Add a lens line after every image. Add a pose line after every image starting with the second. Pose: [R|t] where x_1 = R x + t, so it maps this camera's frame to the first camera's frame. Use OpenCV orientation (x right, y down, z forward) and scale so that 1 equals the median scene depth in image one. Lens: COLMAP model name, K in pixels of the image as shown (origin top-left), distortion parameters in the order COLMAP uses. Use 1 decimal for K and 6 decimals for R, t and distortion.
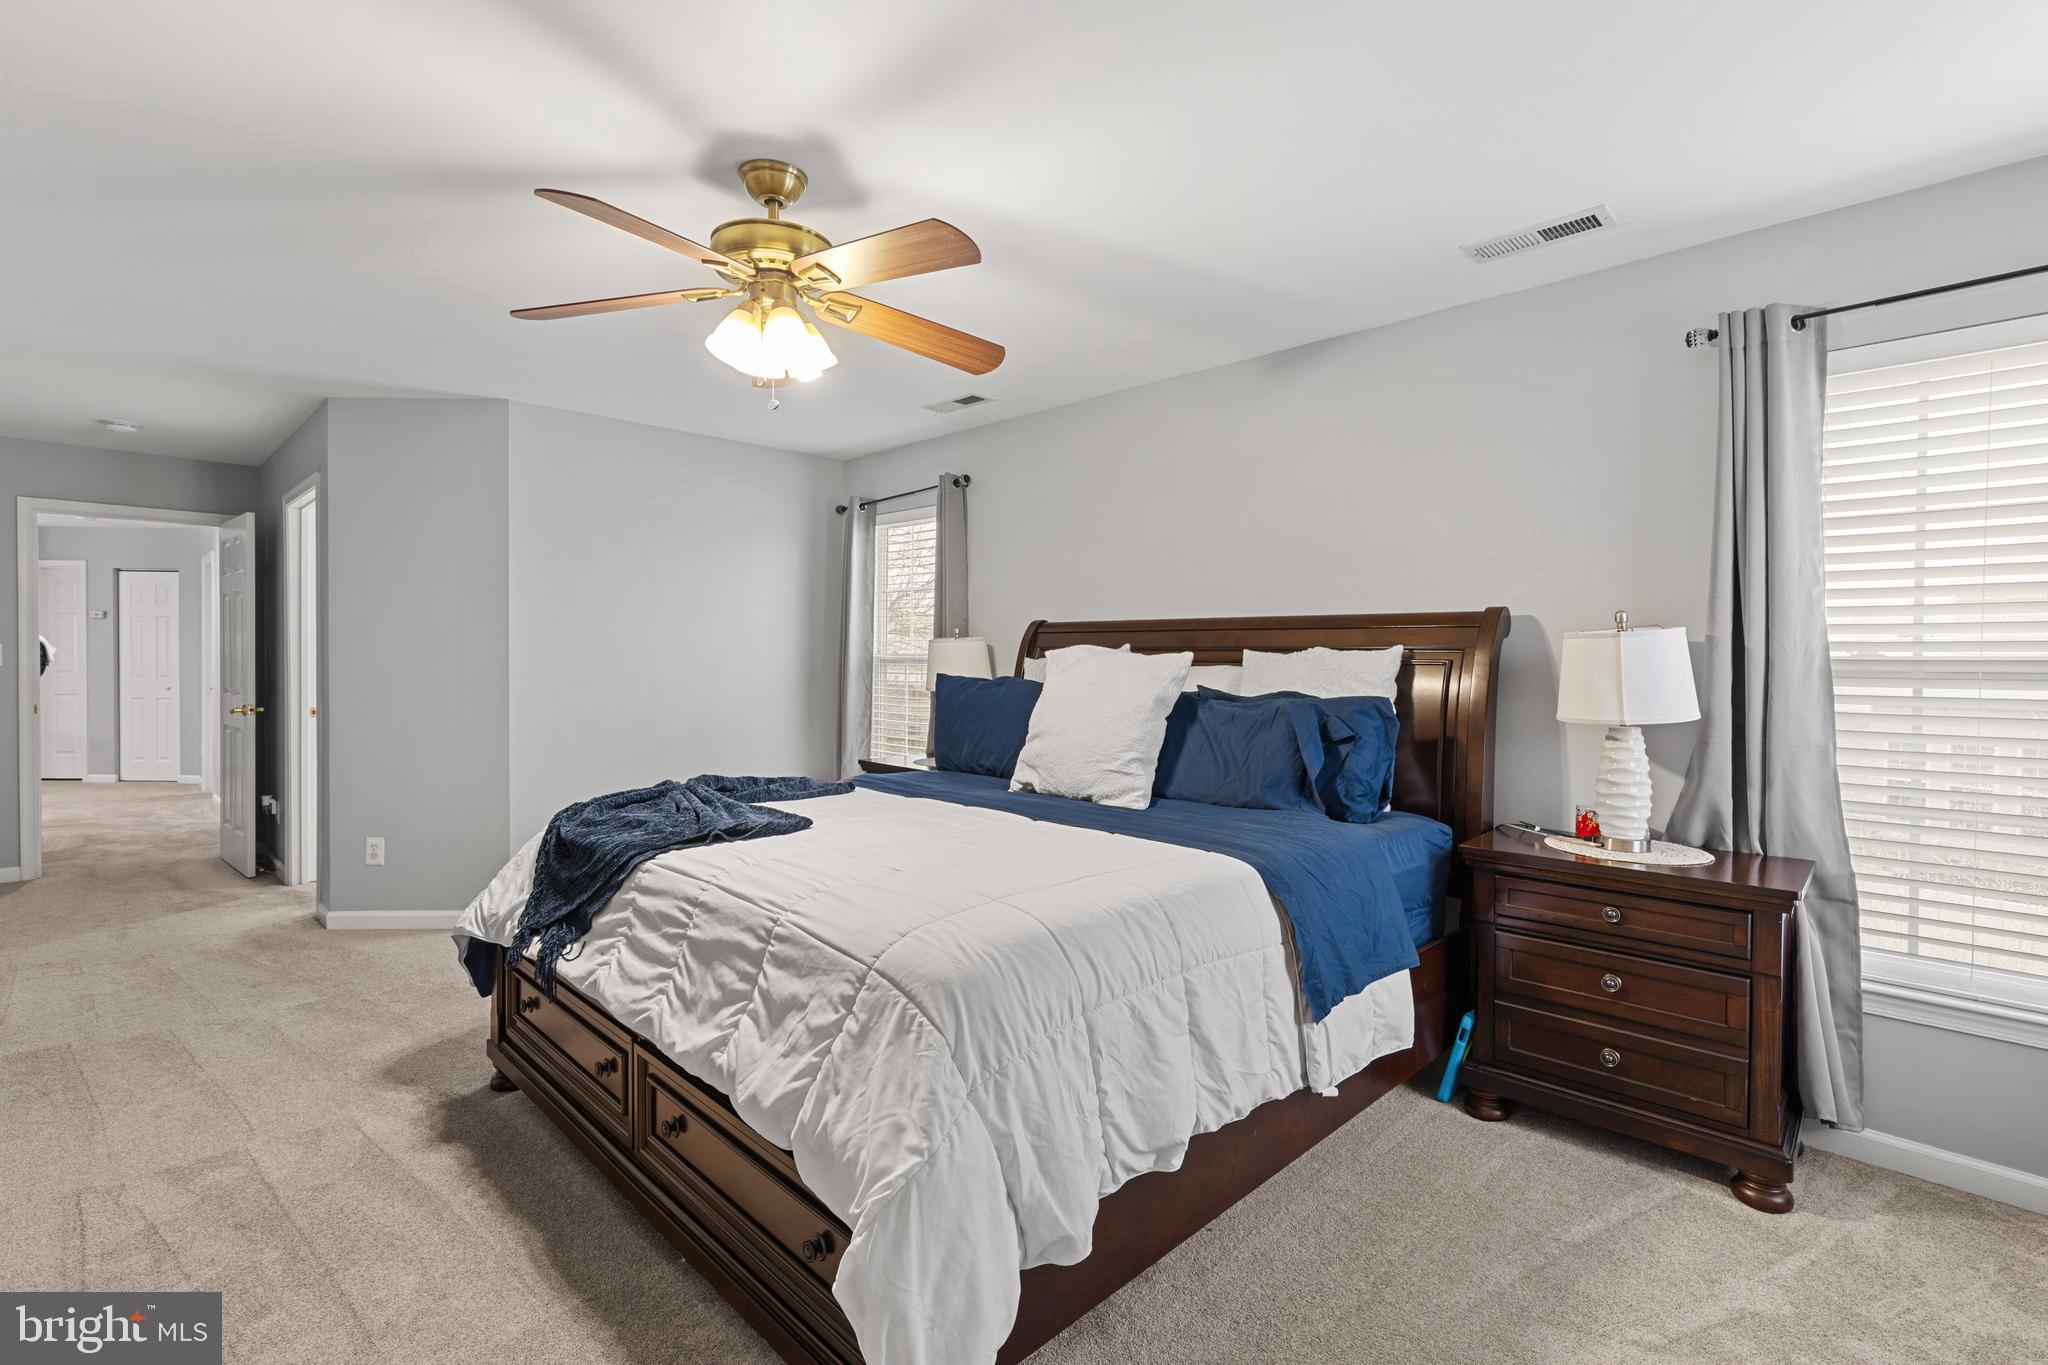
lens RADIAL K [[952.5, 0, 1020.0], [0, 952.5, 676.0], [0, 0, 1]] dist [0.000905, 0.000335]
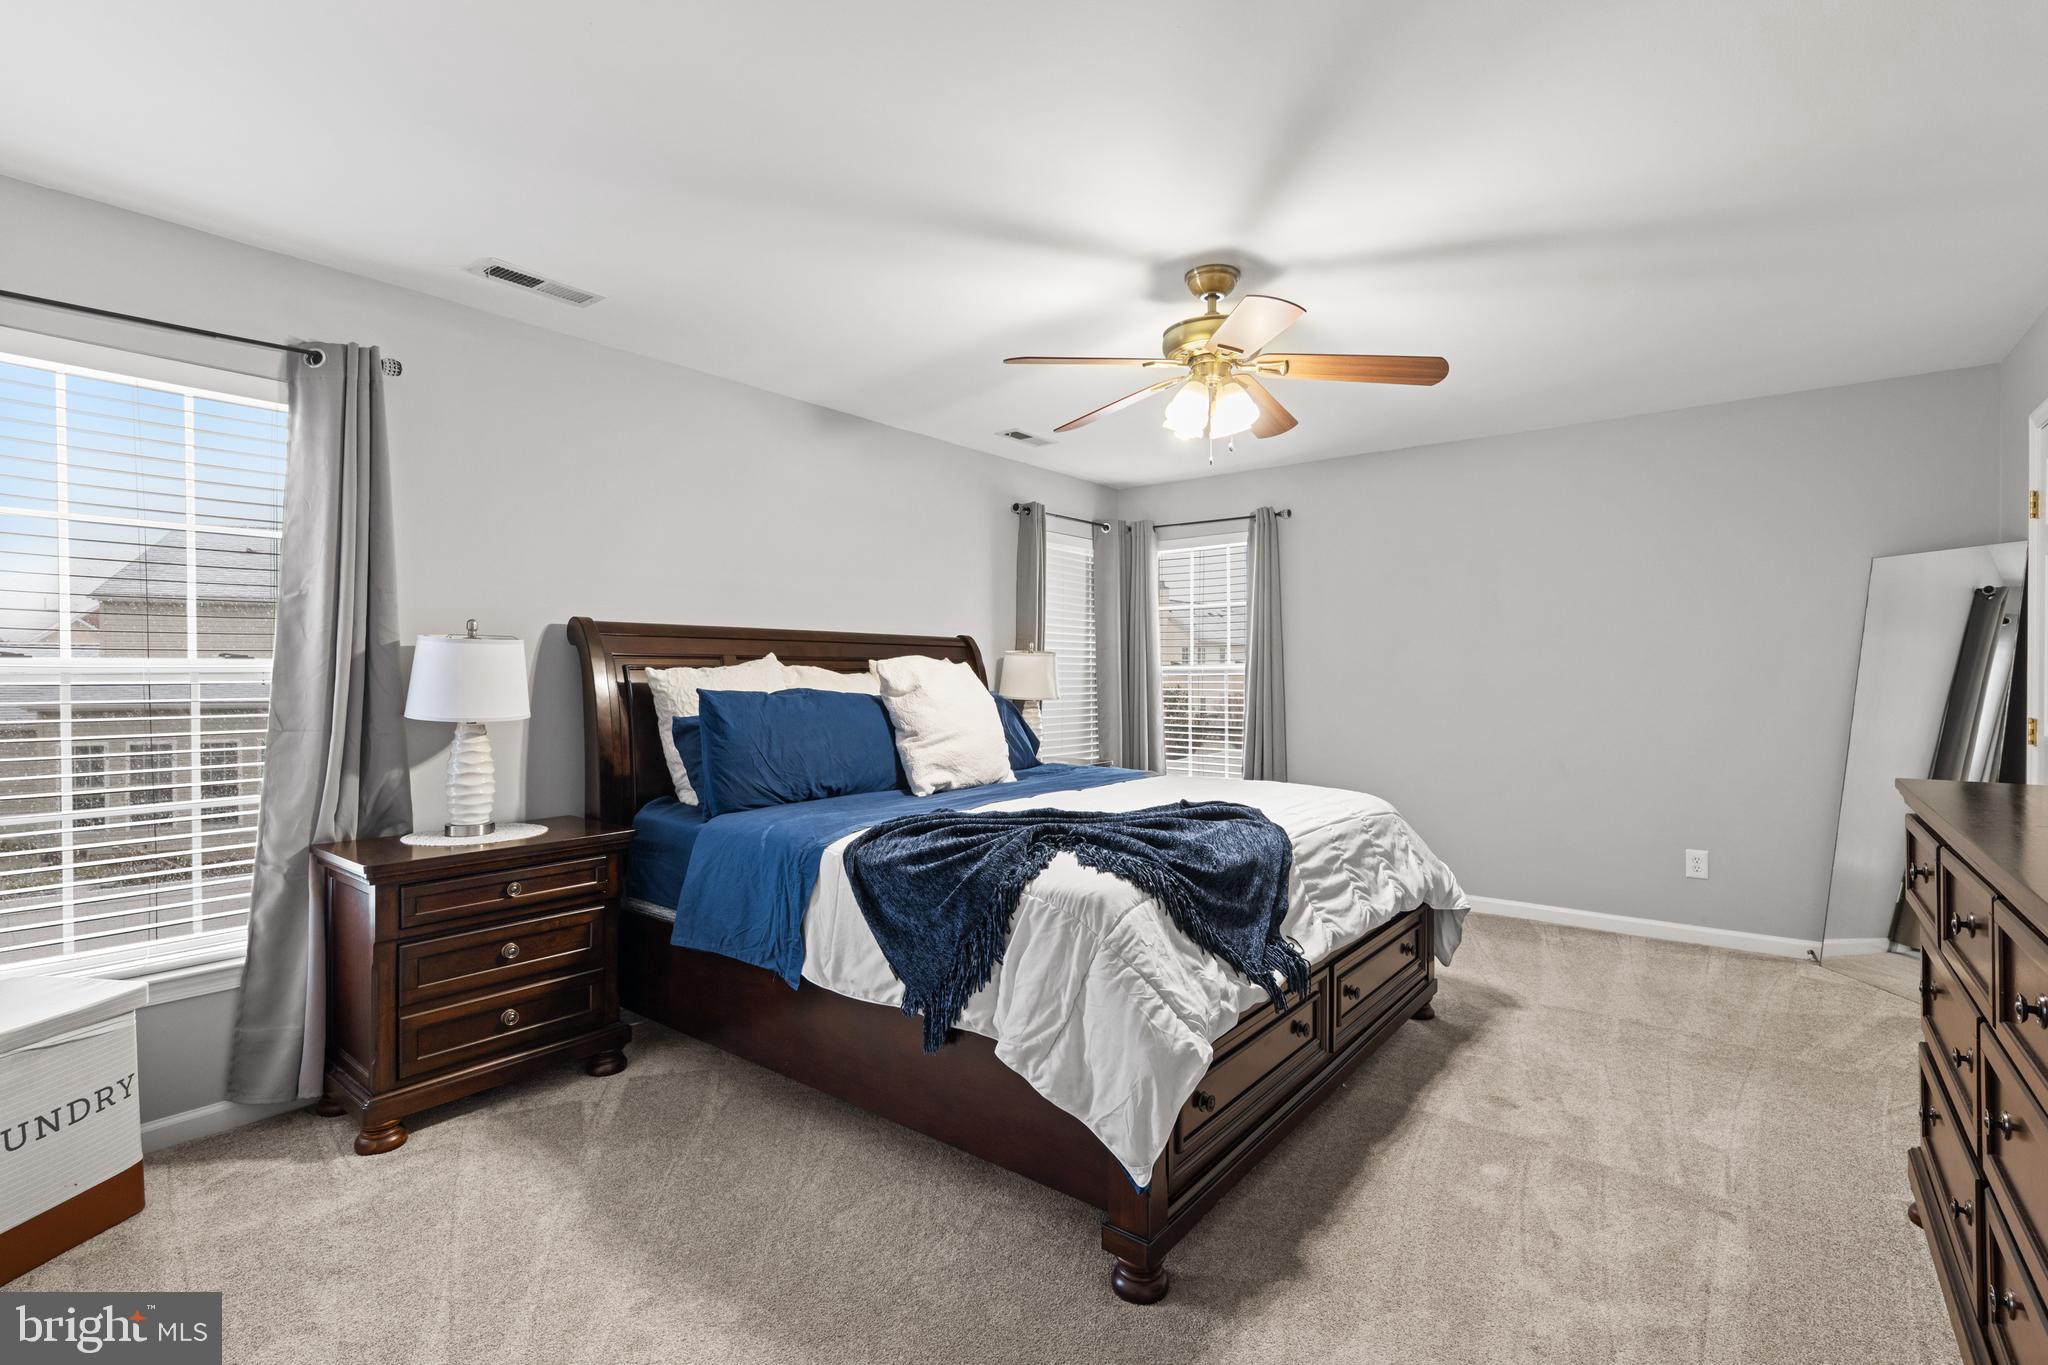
lens RADIAL K [[988.3, 0, 1027.1], [0, 988.3, 668.7], [0, 0, 1]] dist [0.004666, -0.000603]
pose [[-0.156440, -0.006833, 0.987664, -1.429981], [0.016014, 0.999827, 0.009453, -0.034399], [-0.987558, 0.017295, -0.156304, 1.384875]]
